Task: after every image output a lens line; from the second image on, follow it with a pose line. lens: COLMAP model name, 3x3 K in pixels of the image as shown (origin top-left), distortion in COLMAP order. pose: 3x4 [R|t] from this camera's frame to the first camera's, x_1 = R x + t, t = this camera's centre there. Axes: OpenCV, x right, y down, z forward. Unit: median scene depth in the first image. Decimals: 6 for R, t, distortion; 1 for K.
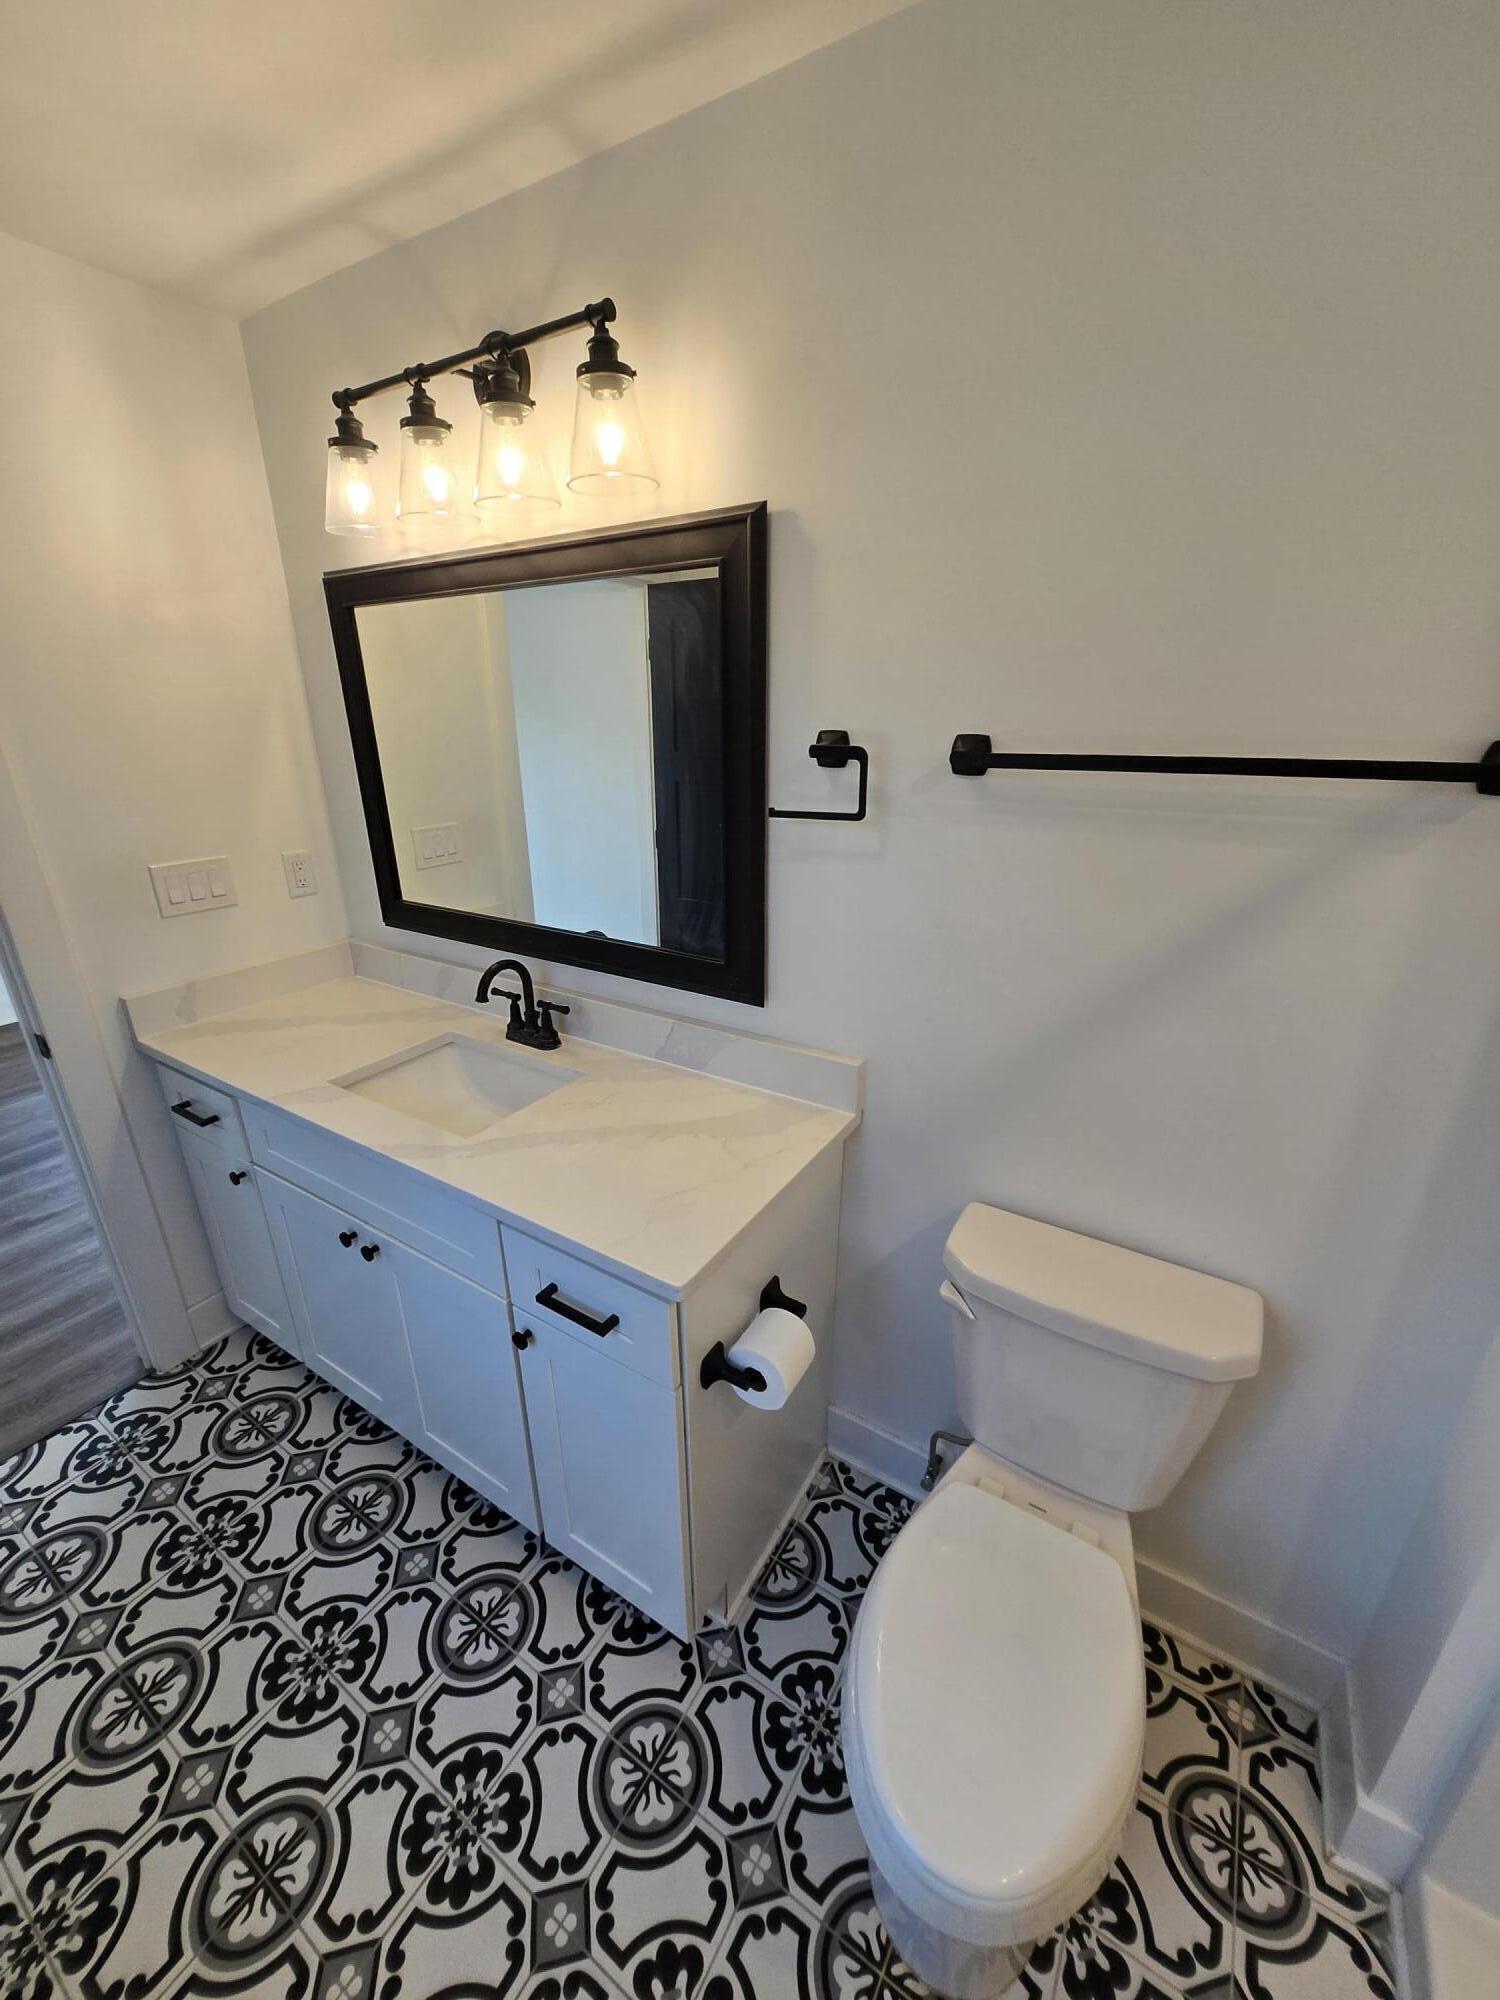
lens RADIAL K [[766.7, 0, 738.0], [0, 766.7, 997.2], [0, 0, 1]] dist [0.000222, 0.000445]
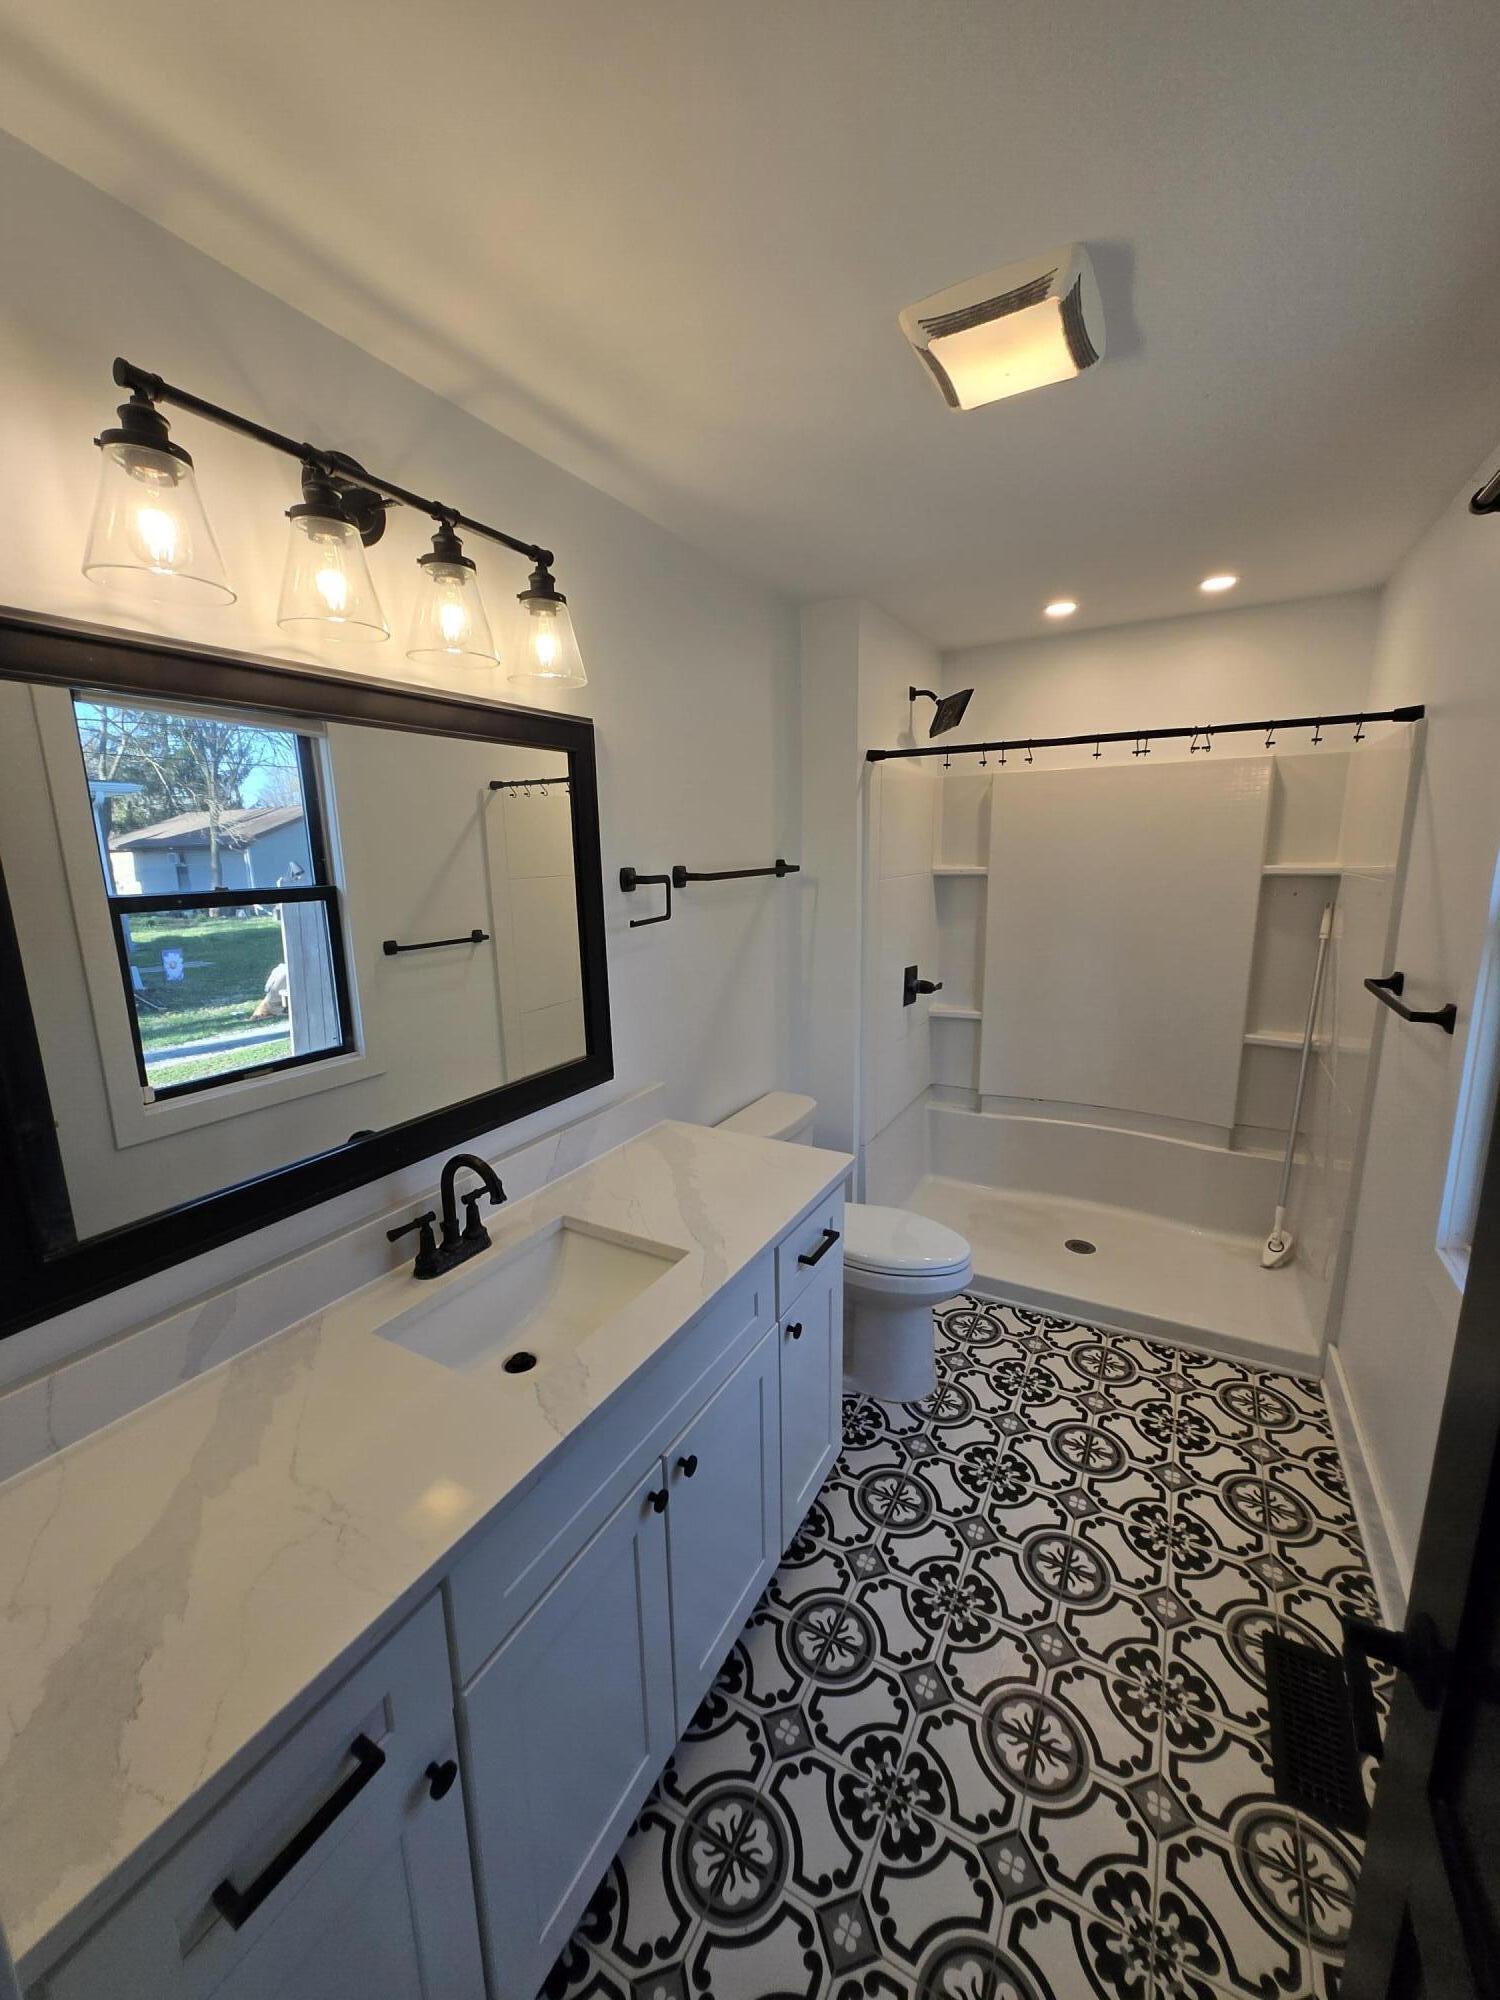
lens RADIAL K [[766.7, 0, 738.0], [0, 766.7, 997.2], [0, 0, 1]] dist [0.000222, 0.000445]
pose [[-0.032805, -0.189440, 0.981344, -1.337921], [0.375719, 0.907516, 0.187748, -0.301869], [-0.926153, 0.374868, 0.041405, 0.791481]]
